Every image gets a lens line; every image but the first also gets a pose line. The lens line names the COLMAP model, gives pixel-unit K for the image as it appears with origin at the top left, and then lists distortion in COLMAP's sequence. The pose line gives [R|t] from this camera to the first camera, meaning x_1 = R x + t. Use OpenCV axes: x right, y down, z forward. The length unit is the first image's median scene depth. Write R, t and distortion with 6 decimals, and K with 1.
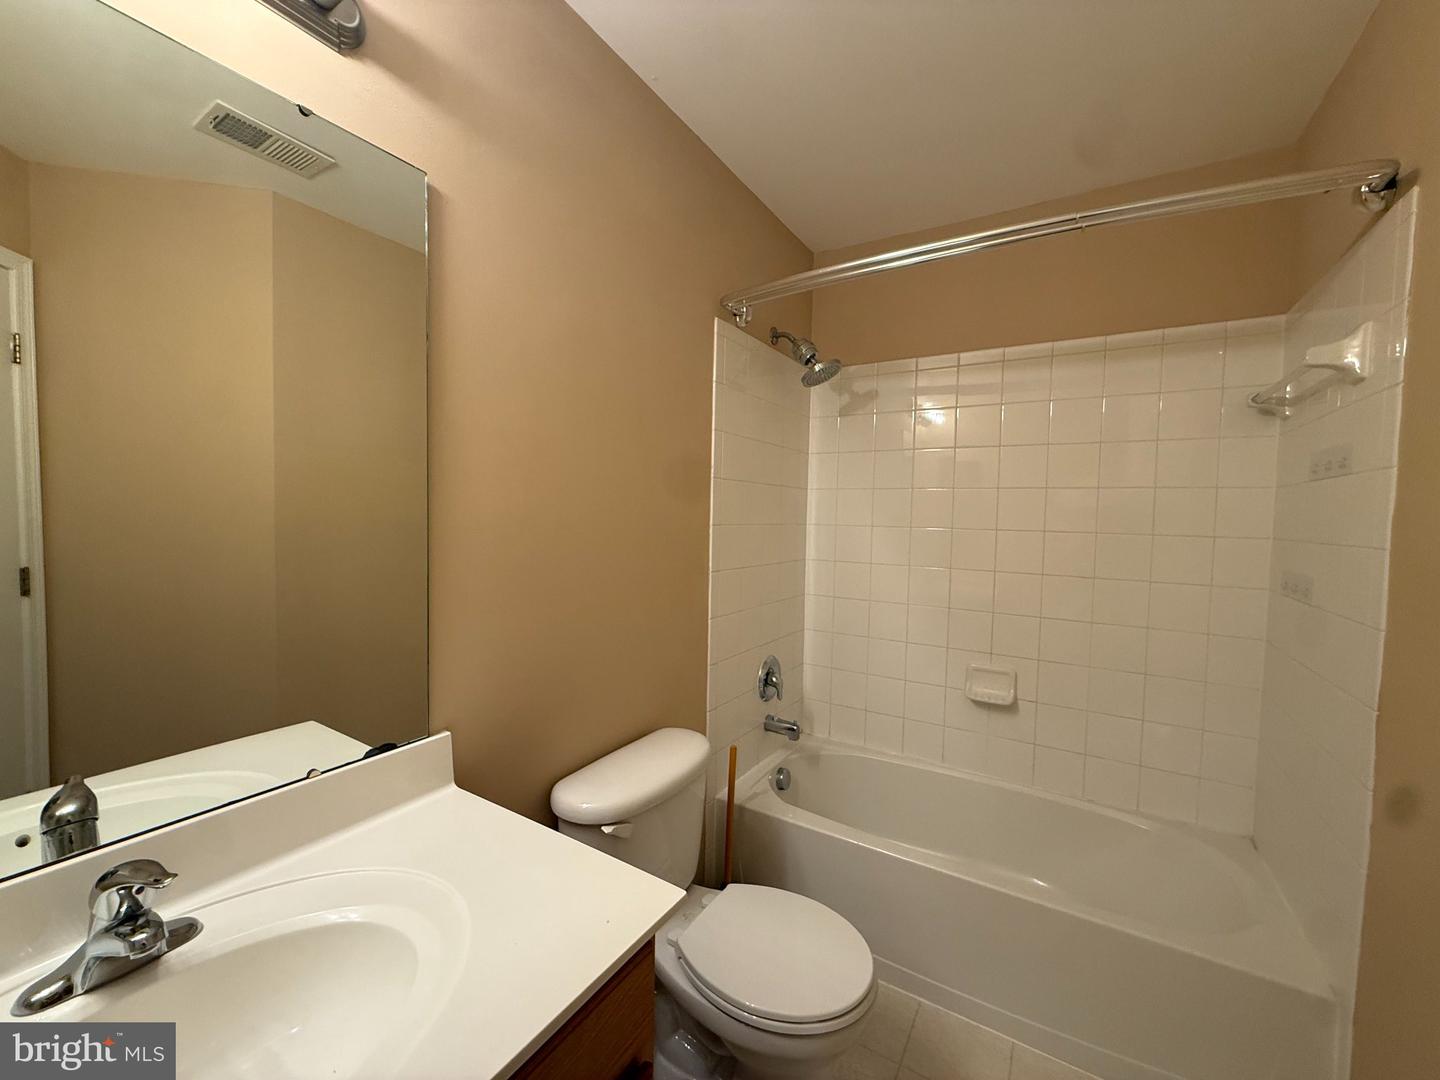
lens RADIAL K [[574.1, 0, 713.2], [0, 574.1, 539.0], [0, 0, 1]] dist [-0.000073, -0.000146]
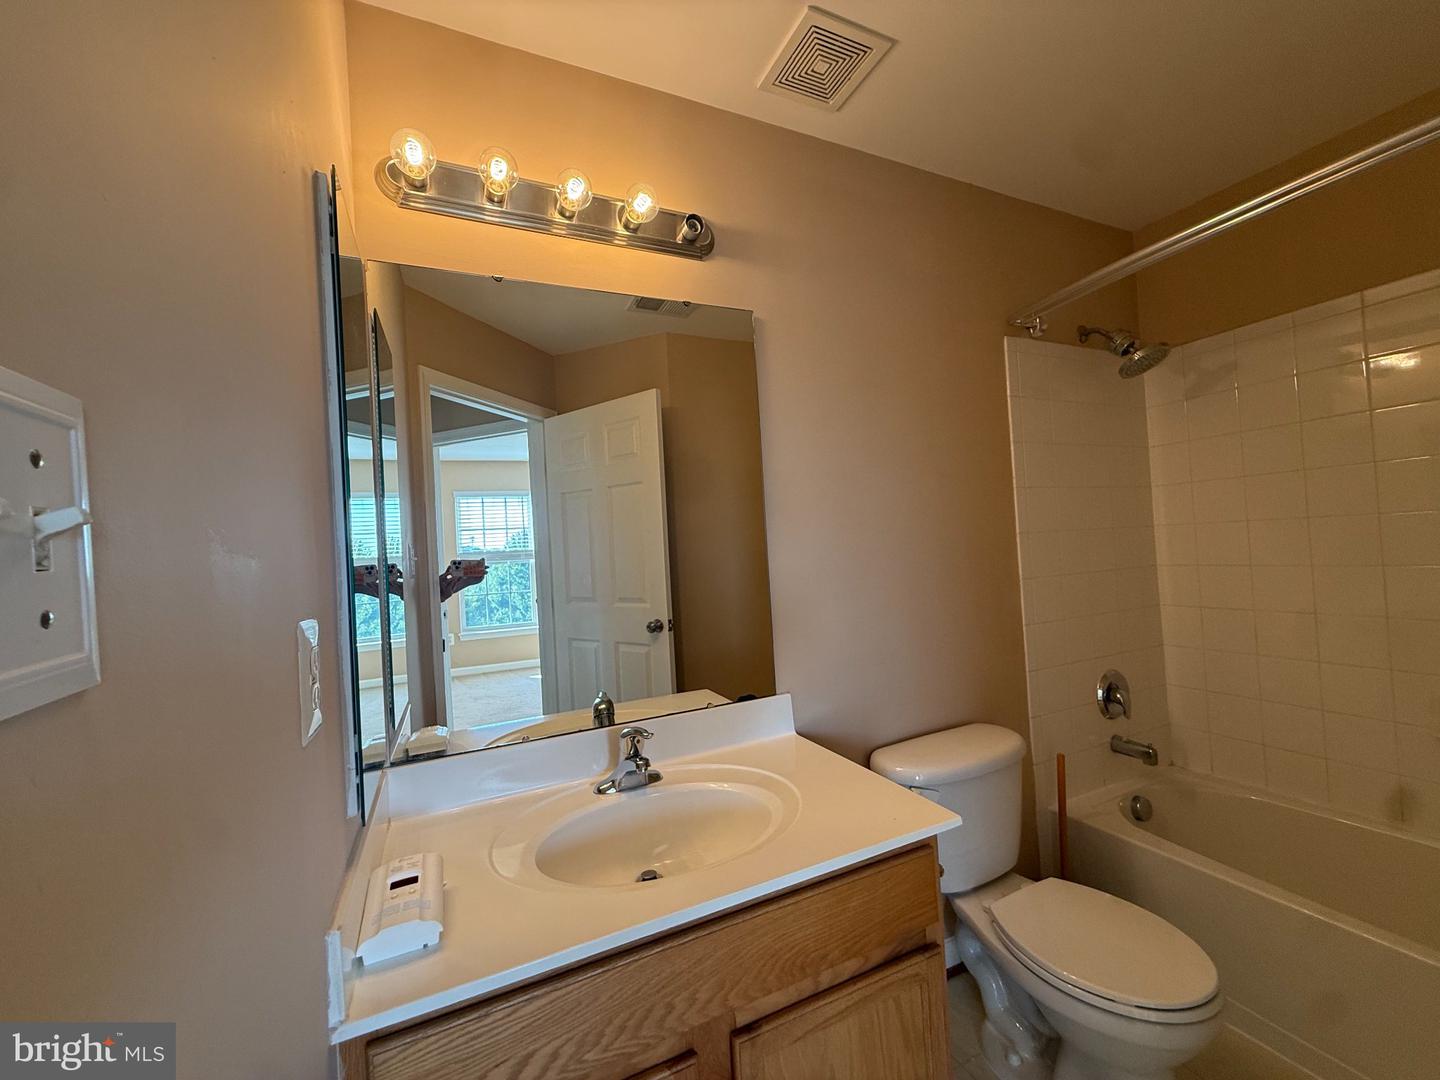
lens RADIAL K [[574.1, 0, 713.2], [0, 574.1, 539.0], [0, 0, 1]] dist [-0.000073, -0.000146]
pose [[0.834509, -0.077857, -0.545465, 0.089164], [0.050062, 0.996586, -0.065659, 0.022239], [0.548715, 0.027486, 0.835558, -0.139525]]
